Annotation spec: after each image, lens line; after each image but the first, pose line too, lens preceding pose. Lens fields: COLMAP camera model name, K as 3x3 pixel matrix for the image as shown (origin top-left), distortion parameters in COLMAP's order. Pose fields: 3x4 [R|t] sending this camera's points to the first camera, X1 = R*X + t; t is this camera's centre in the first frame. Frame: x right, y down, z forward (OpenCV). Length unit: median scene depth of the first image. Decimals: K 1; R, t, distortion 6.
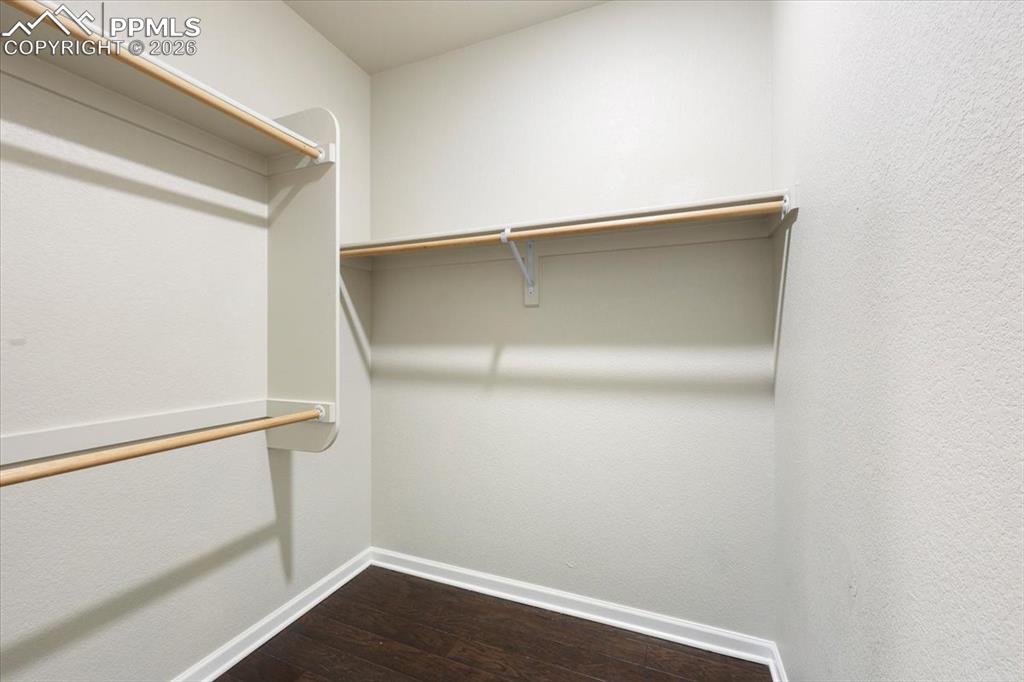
lens RADIAL K [[409.6, 0, 509.3], [0, 409.6, 339.2], [0, 0, 1]] dist [0.000427, -0.000066]
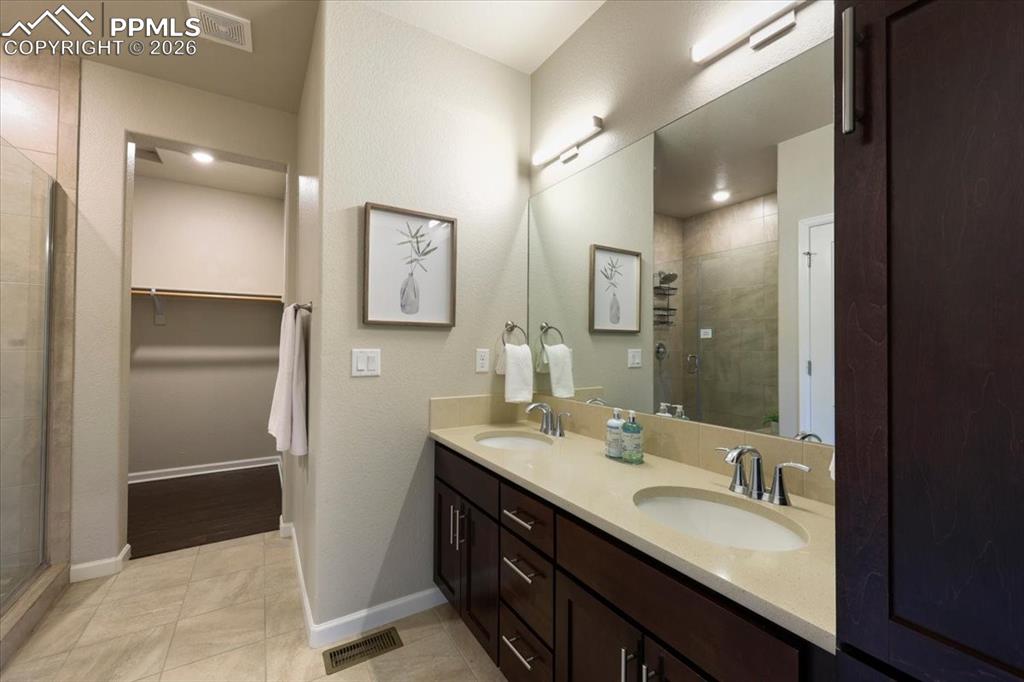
lens RADIAL K [[409.6, 0, 509.3], [0, 409.6, 339.2], [0, 0, 1]] dist [0.000427, -0.000066]
pose [[0.585554, 0.015655, 0.810482, -0.632688], [-0.010043, 0.999877, -0.012058, -0.009541], [-0.810571, -0.001079, 0.585639, -1.693191]]
